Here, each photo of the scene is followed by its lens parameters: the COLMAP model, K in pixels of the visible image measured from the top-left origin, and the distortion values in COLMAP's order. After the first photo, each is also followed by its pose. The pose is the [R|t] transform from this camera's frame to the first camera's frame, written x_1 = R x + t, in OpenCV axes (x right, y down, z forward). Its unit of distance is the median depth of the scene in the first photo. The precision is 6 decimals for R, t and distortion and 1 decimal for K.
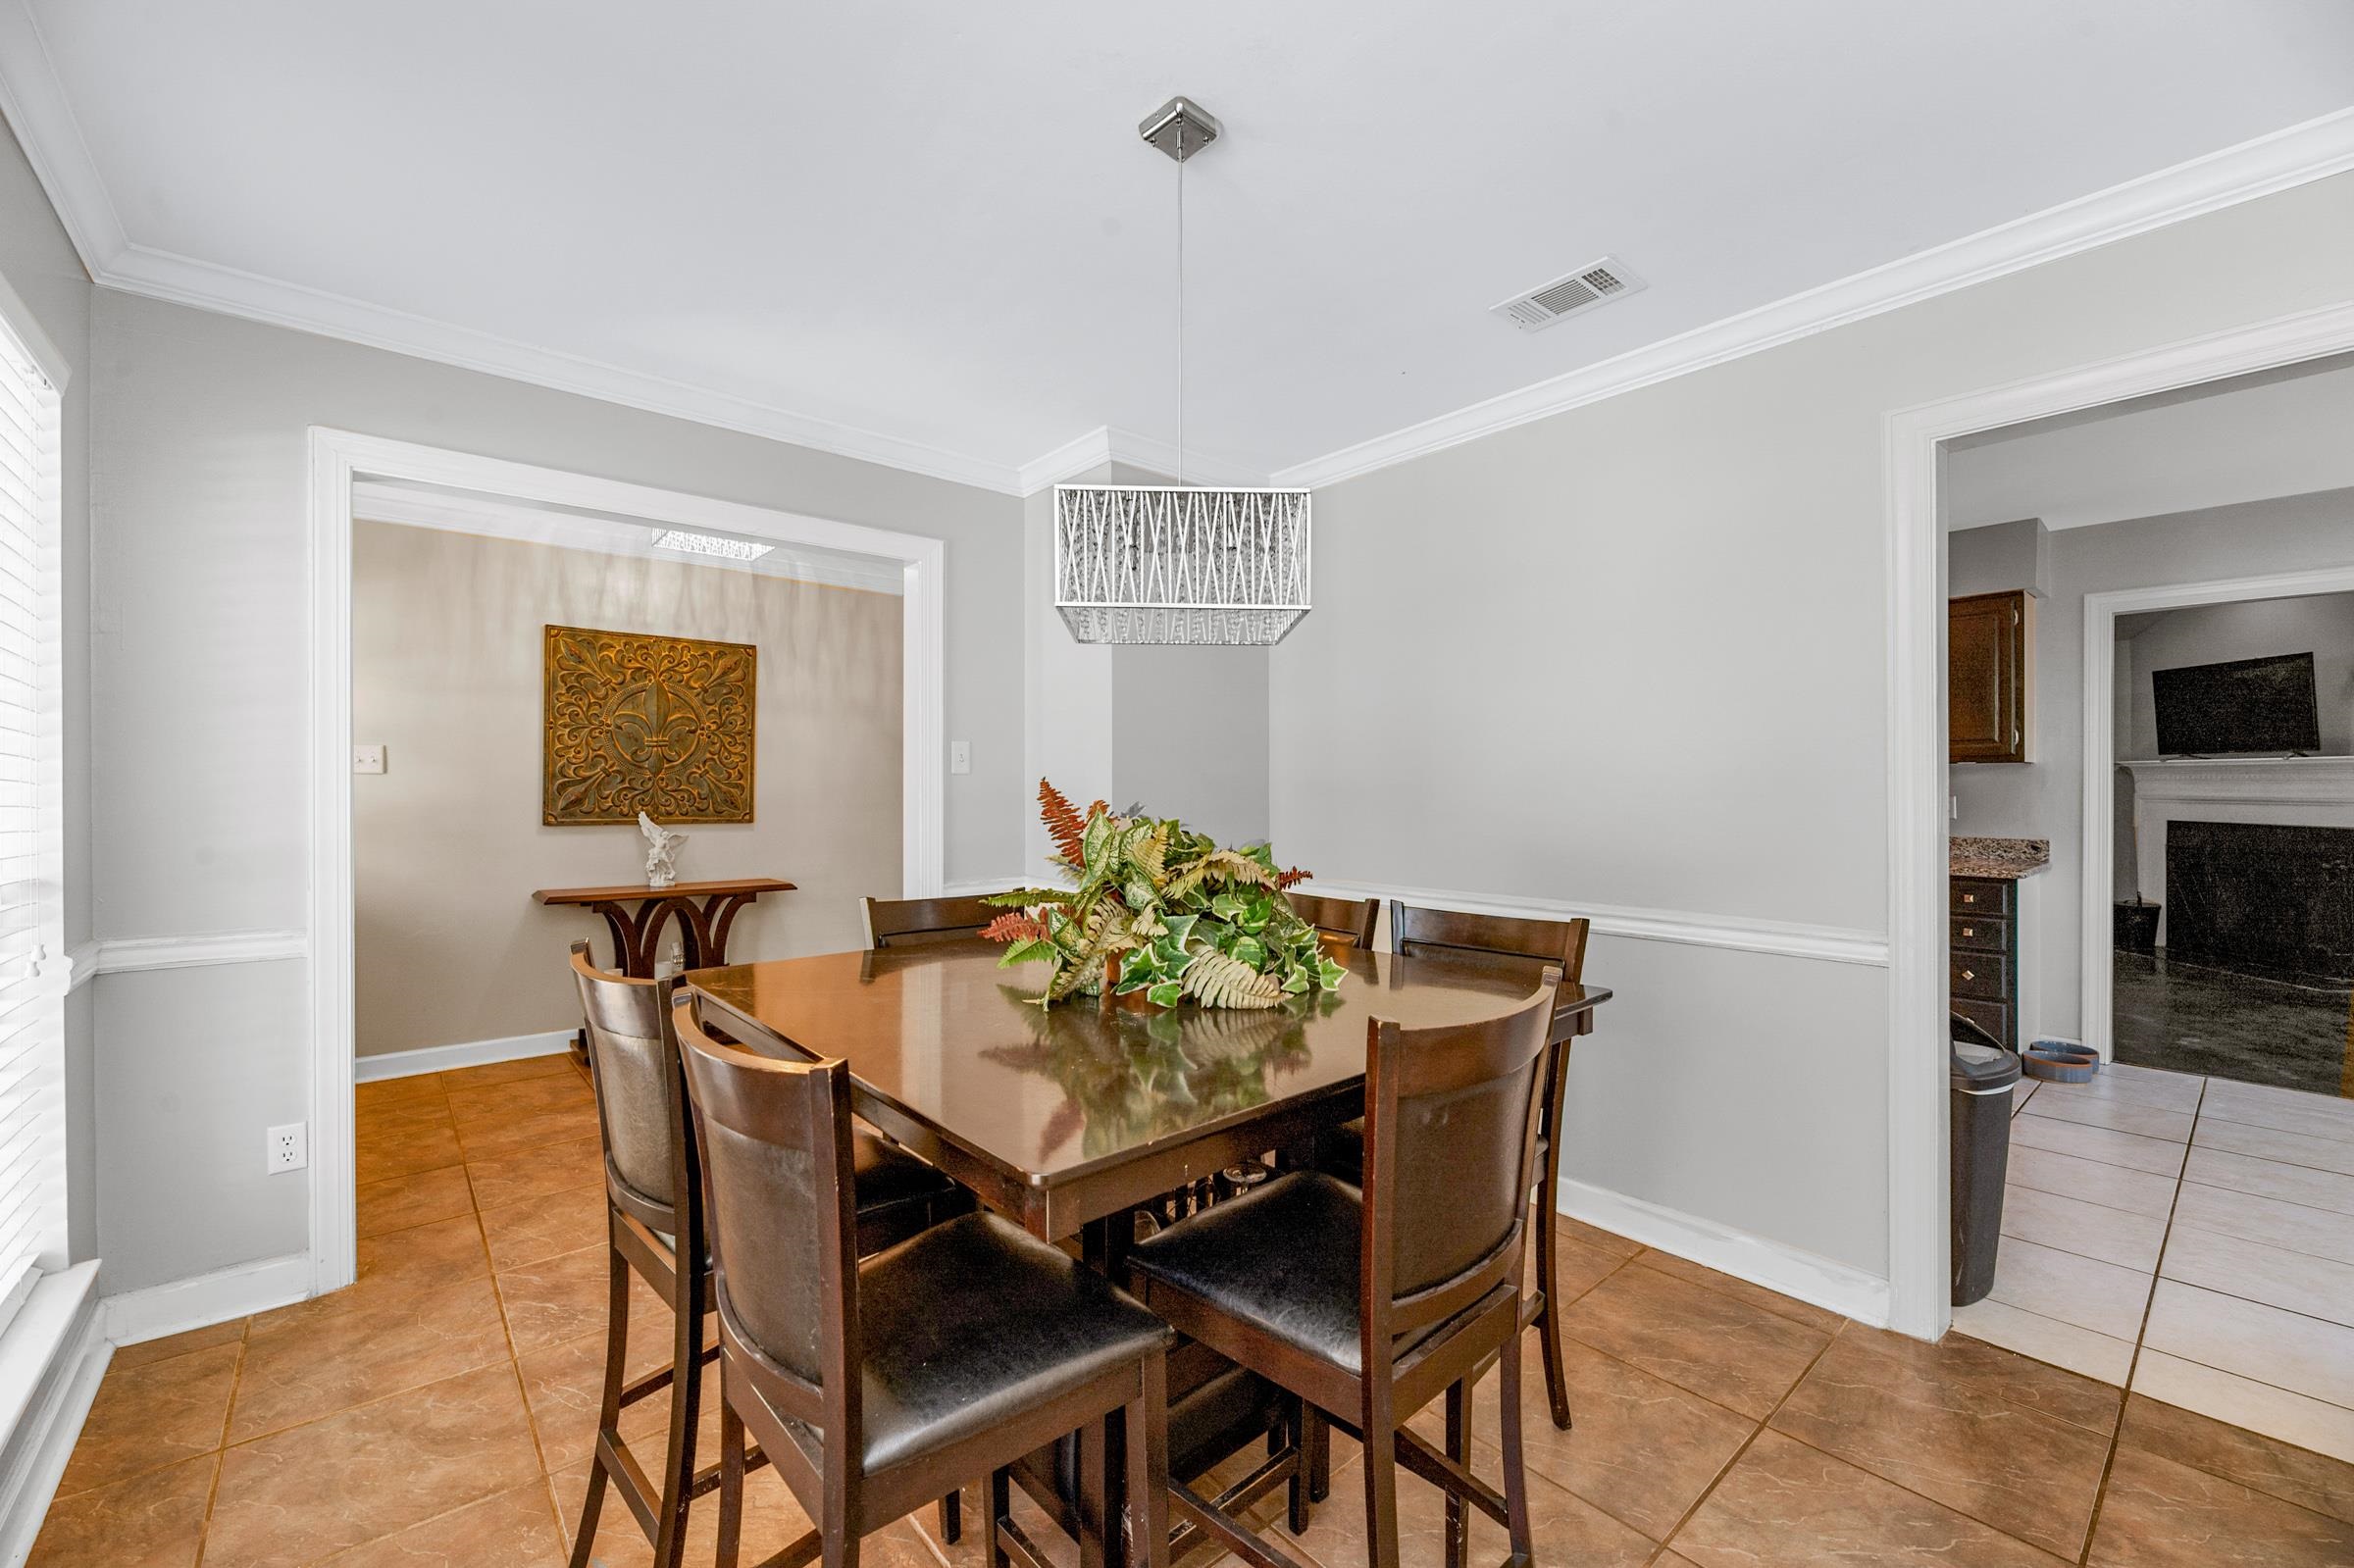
lens RADIAL K [[956.6, 0, 1178.8], [0, 956.6, 783.3], [0, 0, 1]] dist [-0.001205, -0.002658]
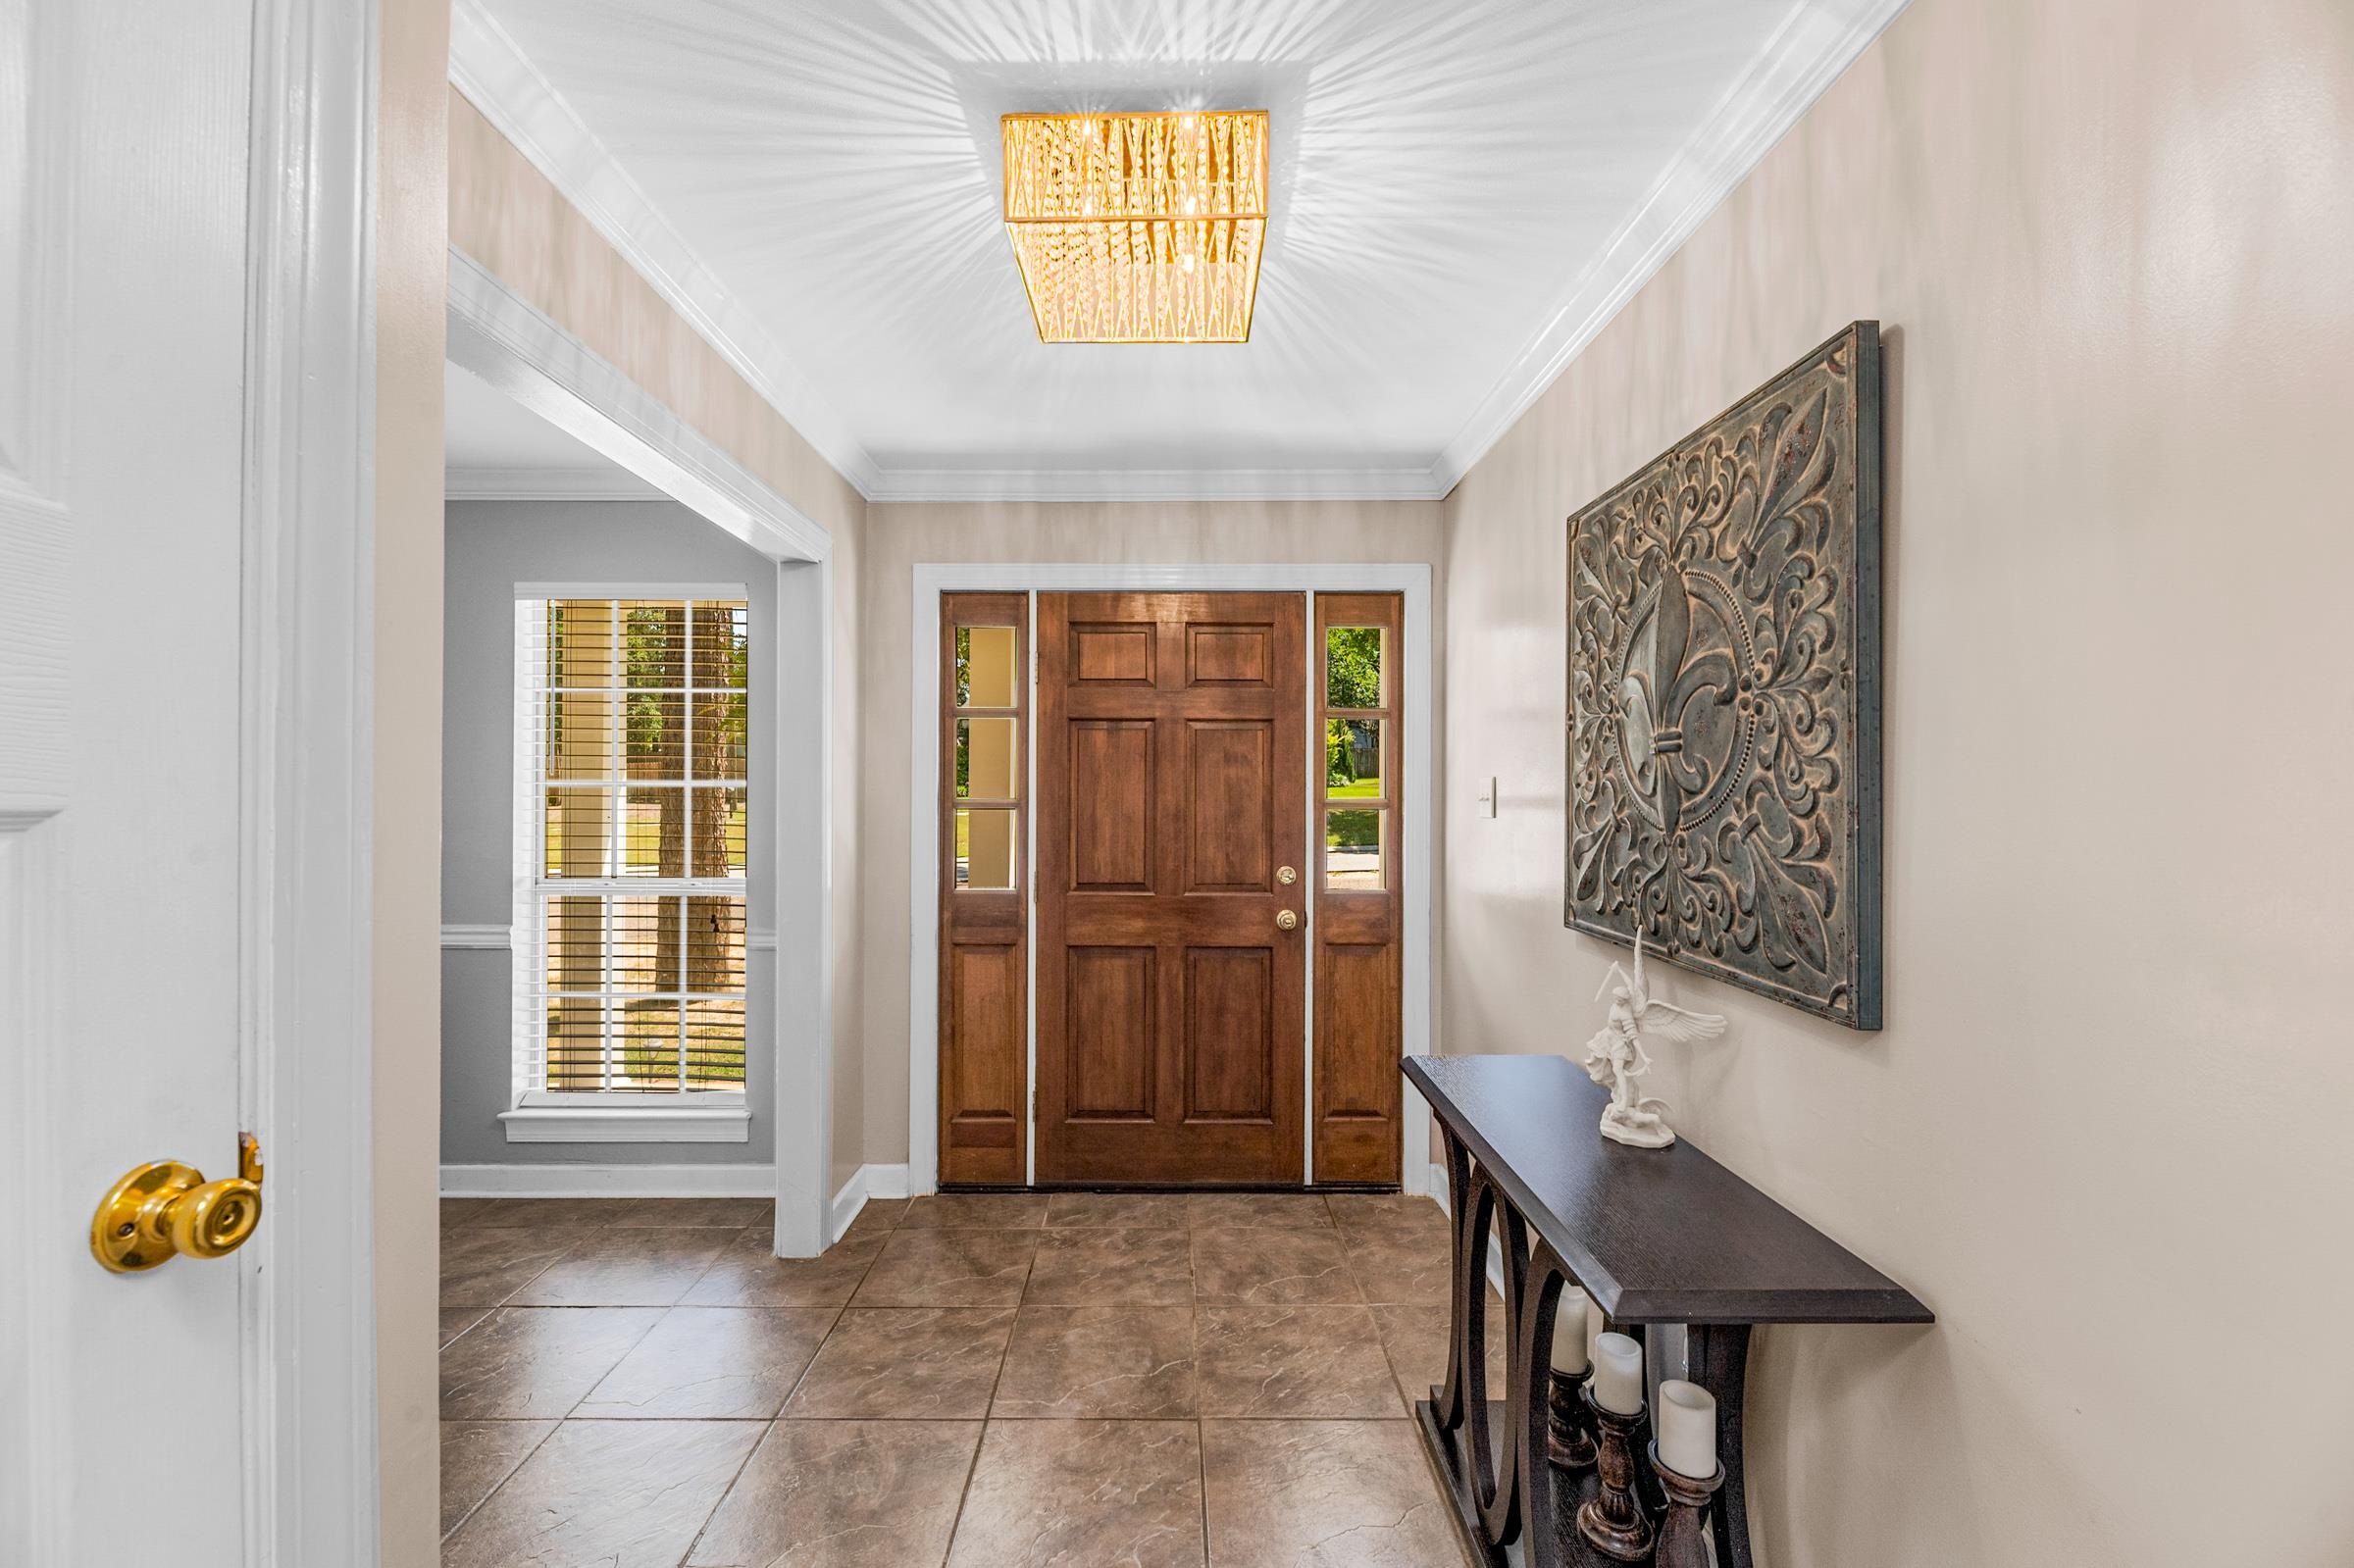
lens RADIAL K [[956.6, 0, 1179.4], [0, 956.6, 789.3], [0, 0, 1]] dist [-0.001205, -0.002658]
pose [[-0.650393, -0.004862, -0.759582, -0.145001], [-0.000184, 0.999980, -0.006243, -0.021440], [0.759598, -0.003920, -0.650382, 1.063893]]
